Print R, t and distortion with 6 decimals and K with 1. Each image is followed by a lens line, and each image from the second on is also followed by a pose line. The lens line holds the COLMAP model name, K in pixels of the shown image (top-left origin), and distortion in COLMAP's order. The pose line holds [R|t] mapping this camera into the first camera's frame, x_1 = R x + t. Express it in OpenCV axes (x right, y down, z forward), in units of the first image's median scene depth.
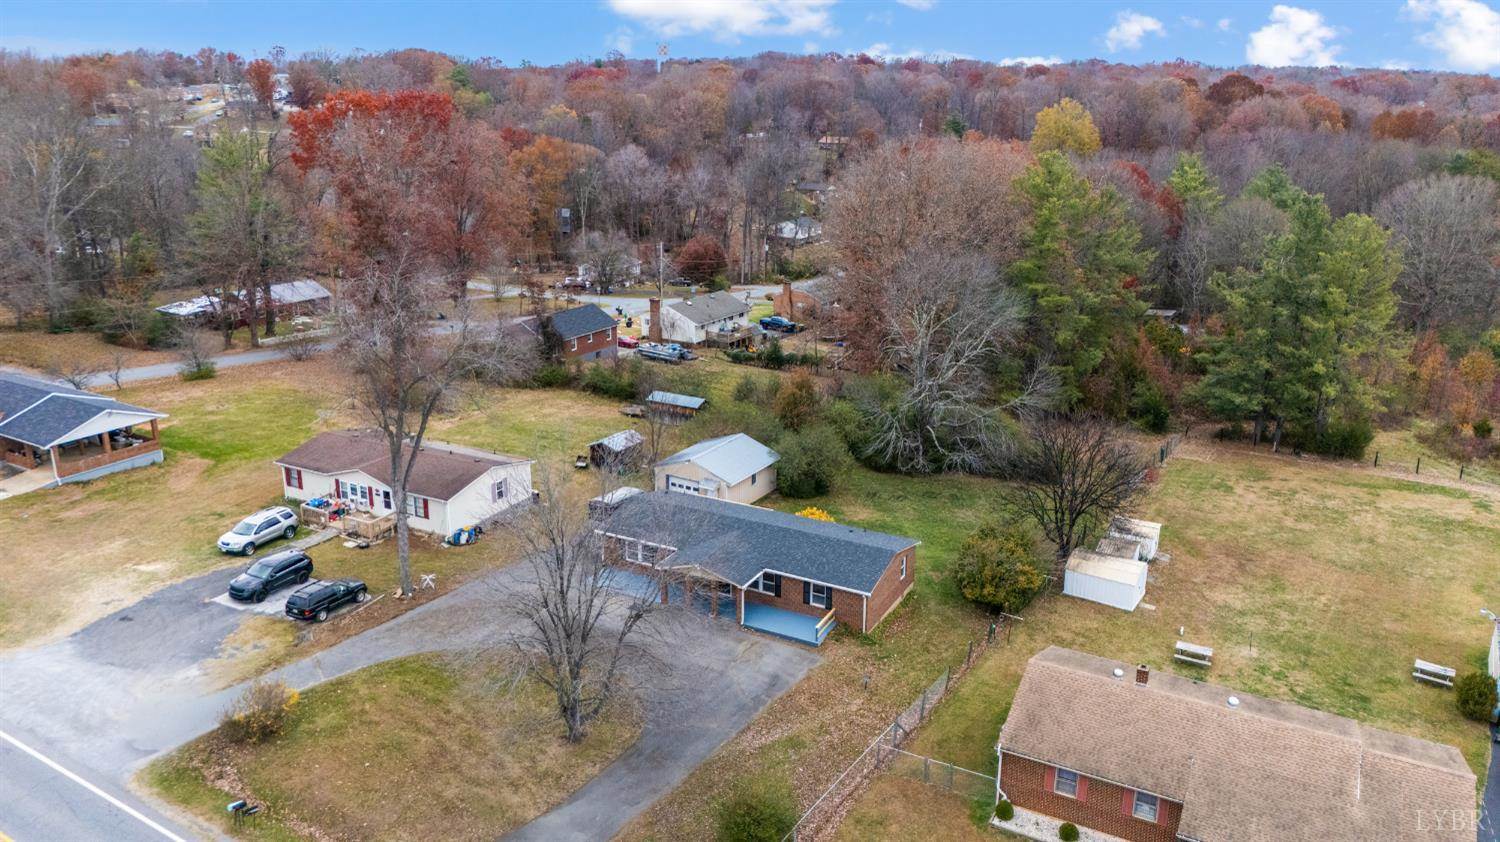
lens RADIAL K [[1100.6, 0, 762.4], [0, 1100.6, 427.7], [0, 0, 1]] dist [0.083335, -0.086307]
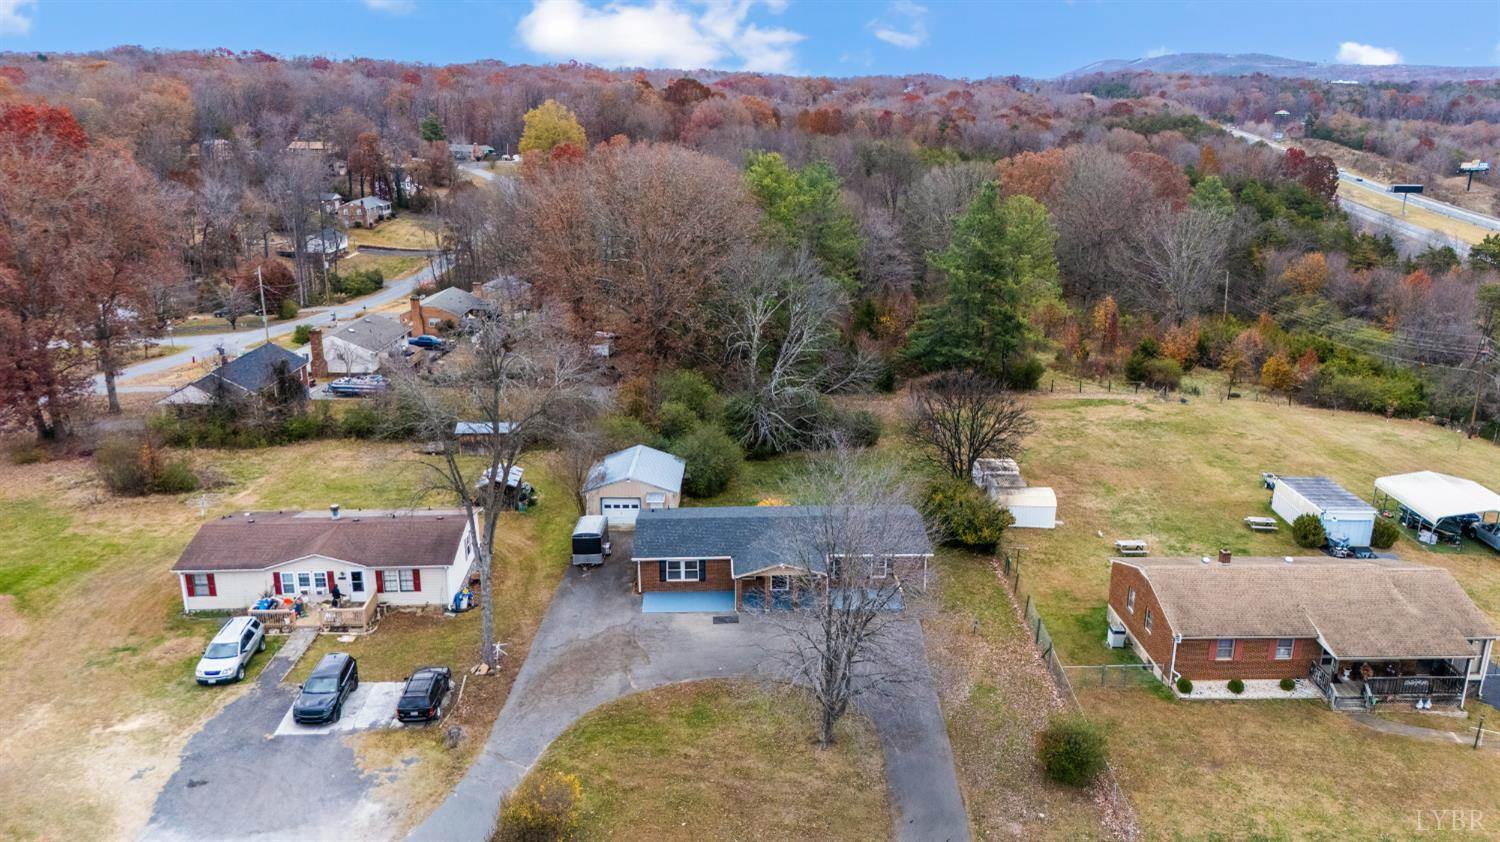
lens RADIAL K [[1100.6, 0, 762.4], [0, 1100.6, 427.7], [0, 0, 1]] dist [0.083335, -0.086307]
pose [[0.861792, -0.157170, 0.482298, -0.516088], [0.156720, 0.986769, 0.041531, -0.044180], [-0.482445, 0.039794, 0.875022, 0.093230]]
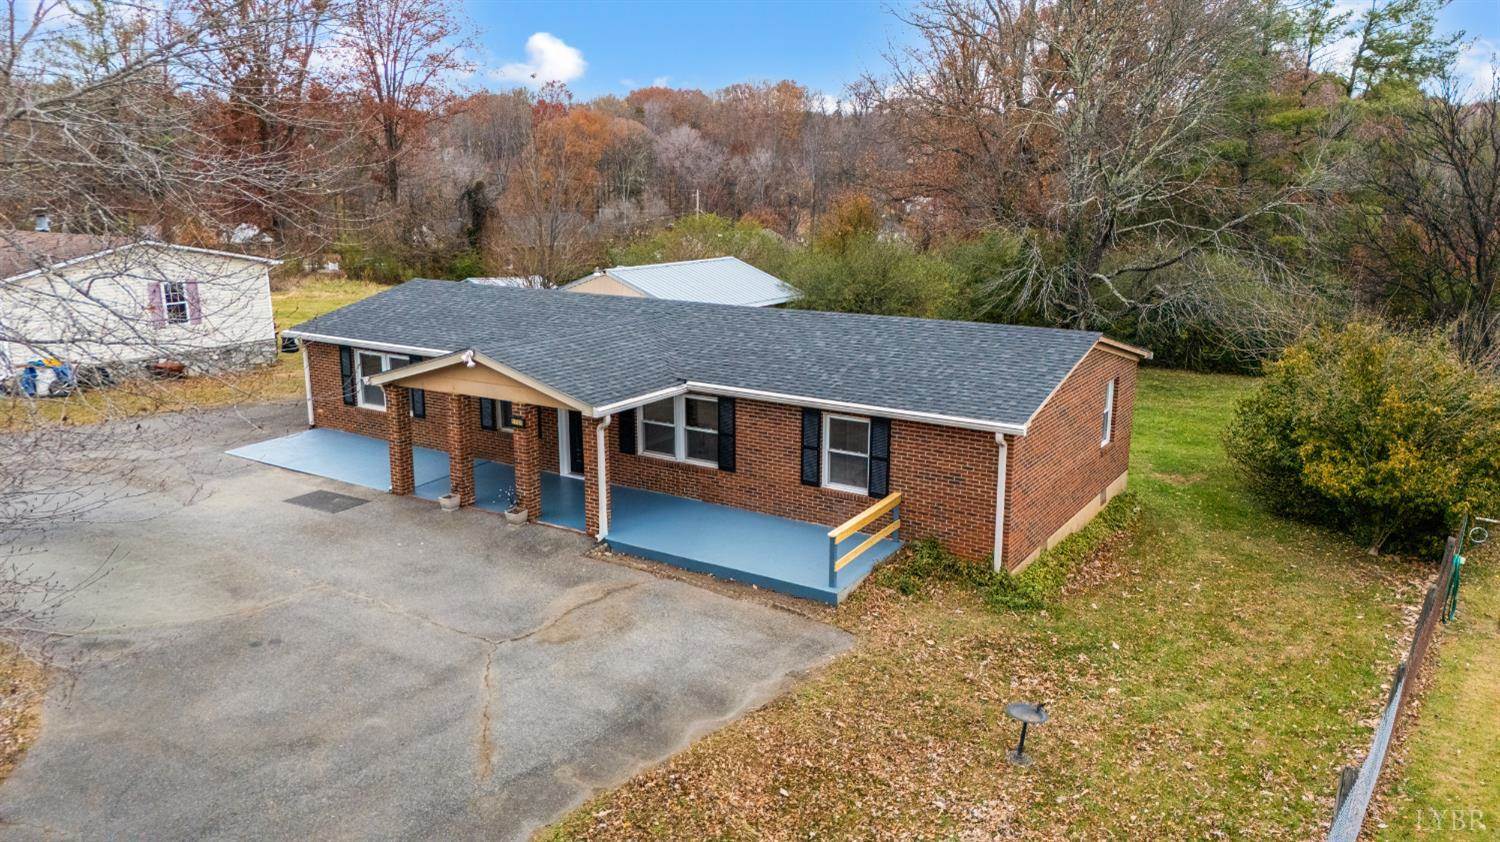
lens RADIAL K [[1100.6, 0, 762.4], [0, 1100.6, 427.7], [0, 0, 1]] dist [0.083335, -0.086307]
pose [[0.996767, 0.014144, -0.079089, 0.047886], [-0.020064, 0.997014, -0.074571, 0.156940], [0.077799, 0.075916, 0.994074, 0.641294]]
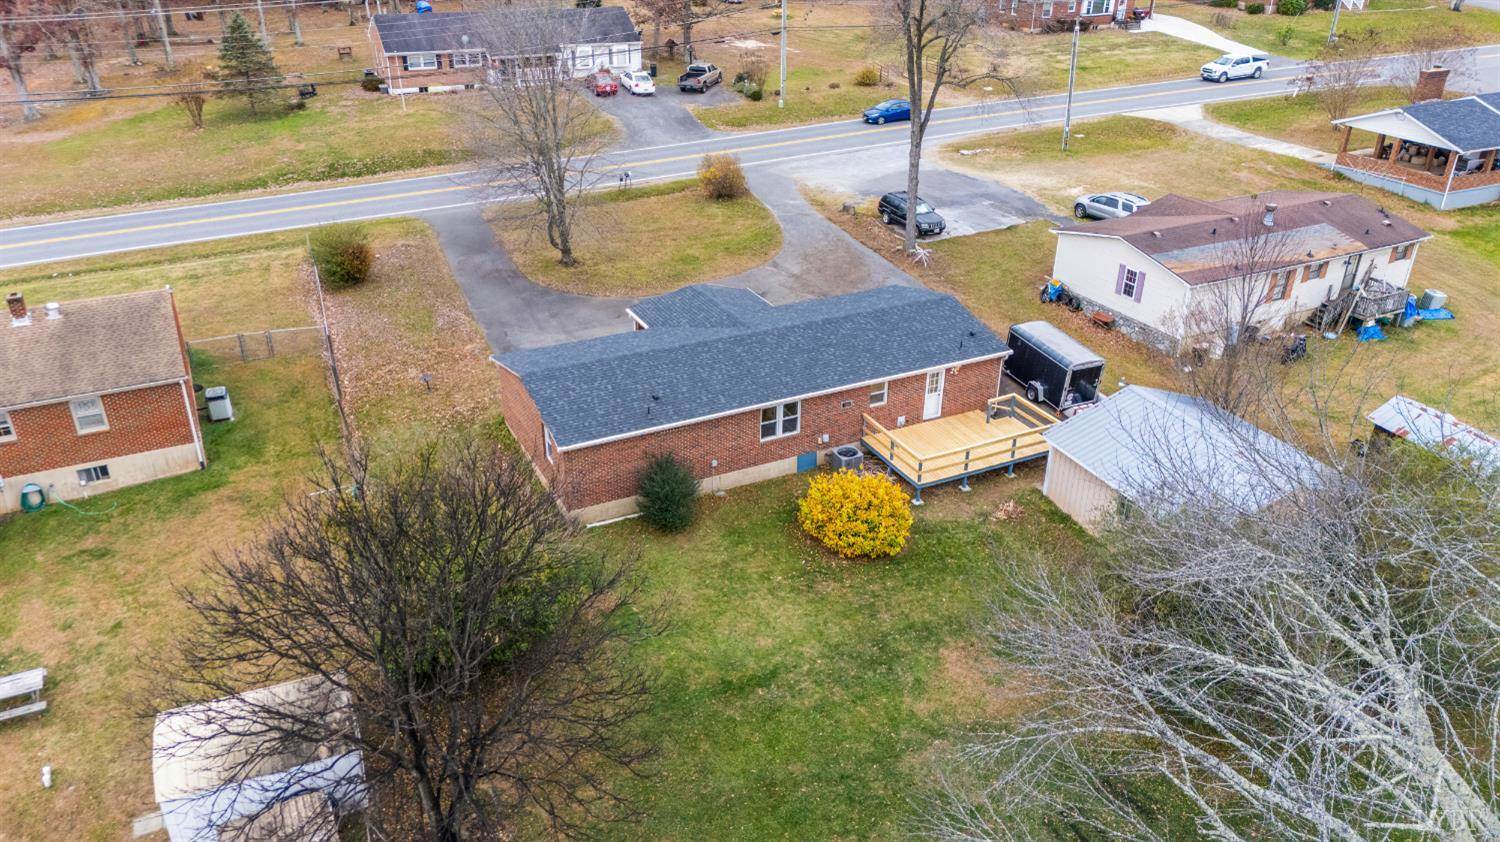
lens RADIAL K [[1100.6, 0, 762.4], [0, 1100.6, 427.7], [0, 0, 1]] dist [0.083335, -0.086307]
pose [[-0.560658, 0.378290, -0.736586, 0.491276], [-0.262617, 0.762389, 0.591435, -0.253970], [0.785299, 0.525033, -0.328094, 1.247400]]
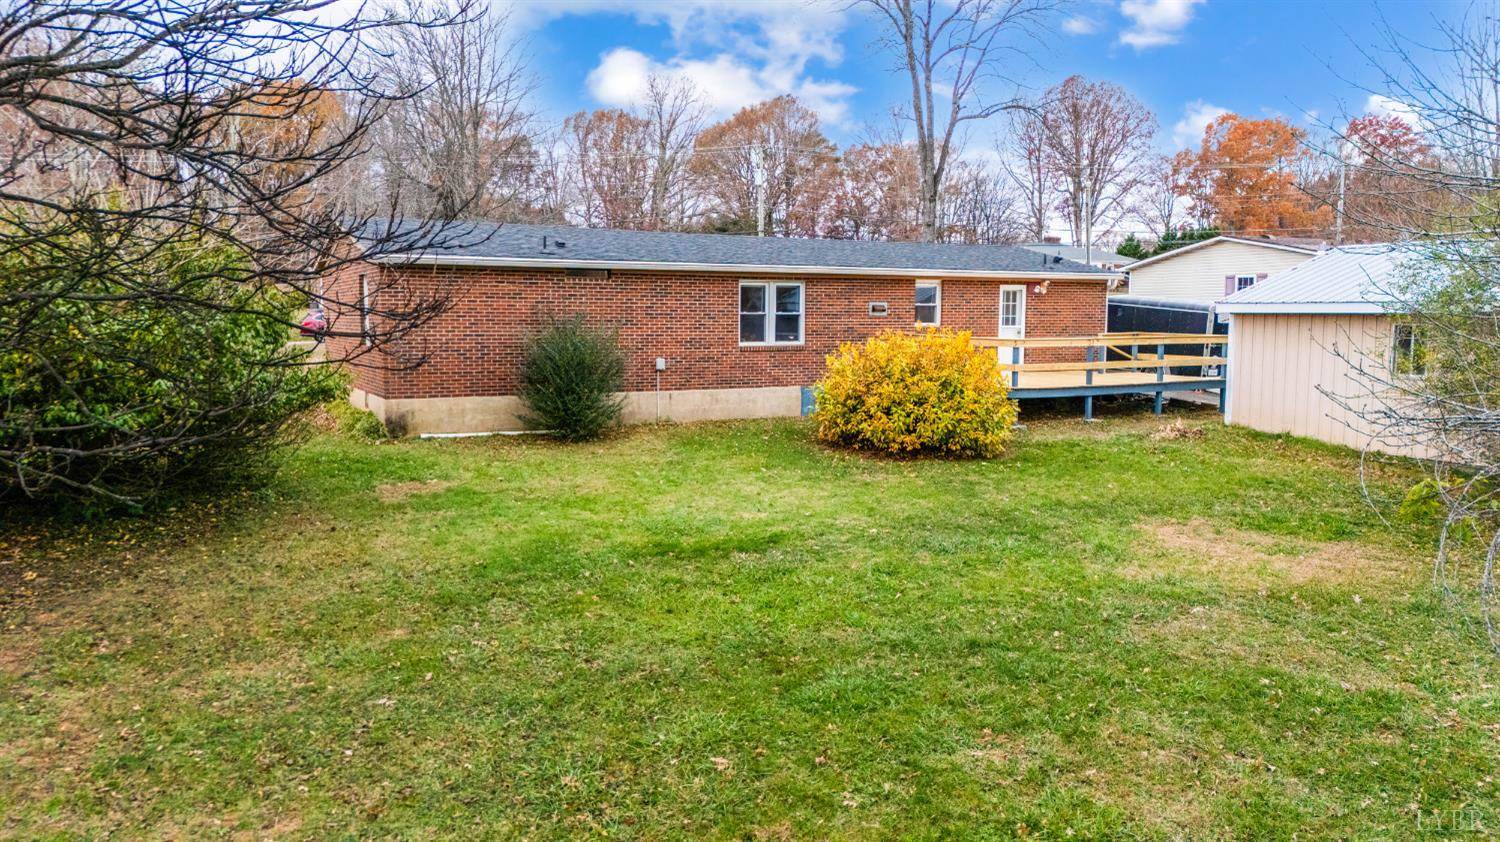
lens RADIAL K [[1100.6, 0, 762.4], [0, 1100.6, 427.7], [0, 0, 1]] dist [0.083335, -0.086307]
pose [[-0.542249, 0.091649, -0.835204, 0.346922], [-0.253024, 0.930078, 0.266333, 0.040867], [0.801215, 0.355746, -0.481145, 1.241333]]
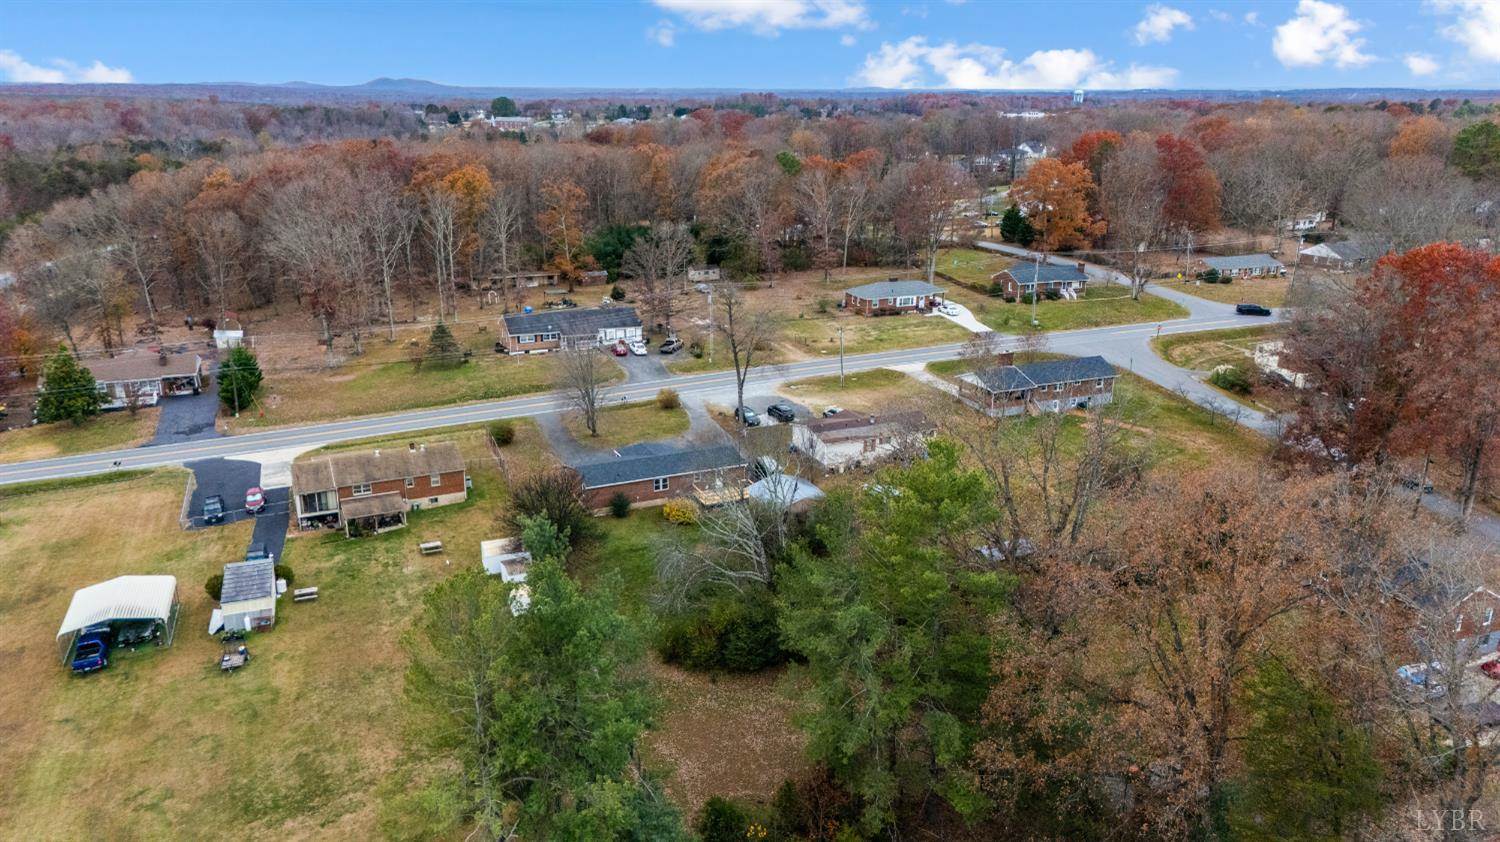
lens RADIAL K [[1100.6, 0, 762.4], [0, 1100.6, 427.7], [0, 0, 1]] dist [0.083335, -0.086307]
pose [[-0.590316, 0.238152, -0.771240, 1.313157], [-0.251212, 0.853824, 0.455935, -0.847472], [0.767085, 0.462890, -0.444199, 1.943826]]
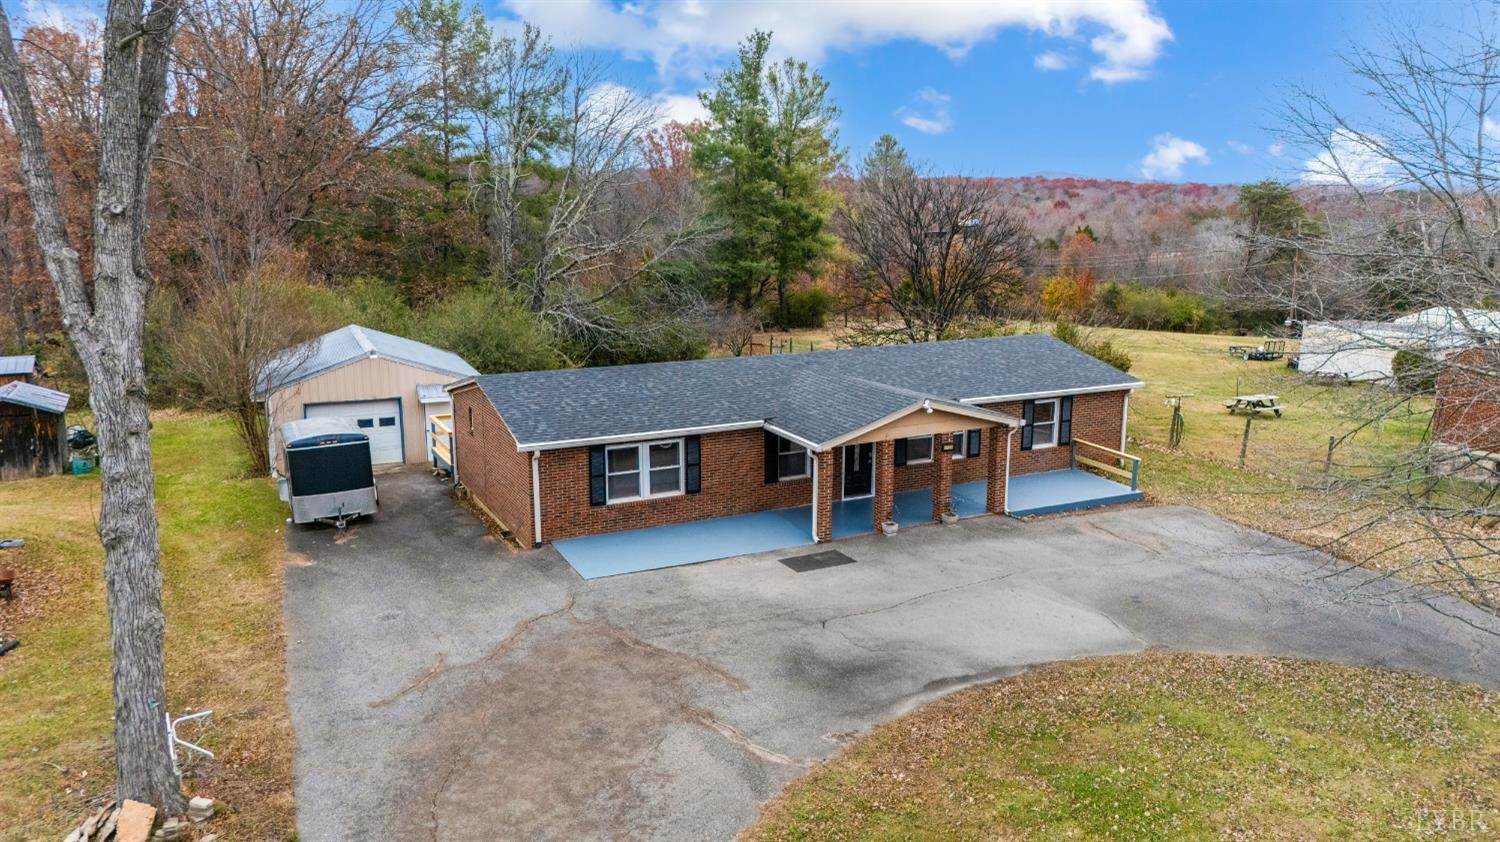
lens RADIAL K [[1100.6, 0, 762.4], [0, 1100.6, 427.7], [0, 0, 1]] dist [0.083335, -0.086307]
pose [[0.574953, -0.177972, 0.798595, -0.398359], [0.245451, 0.968618, 0.039149, 0.095153], [-0.780501, 0.173507, 0.600594, 0.746058]]
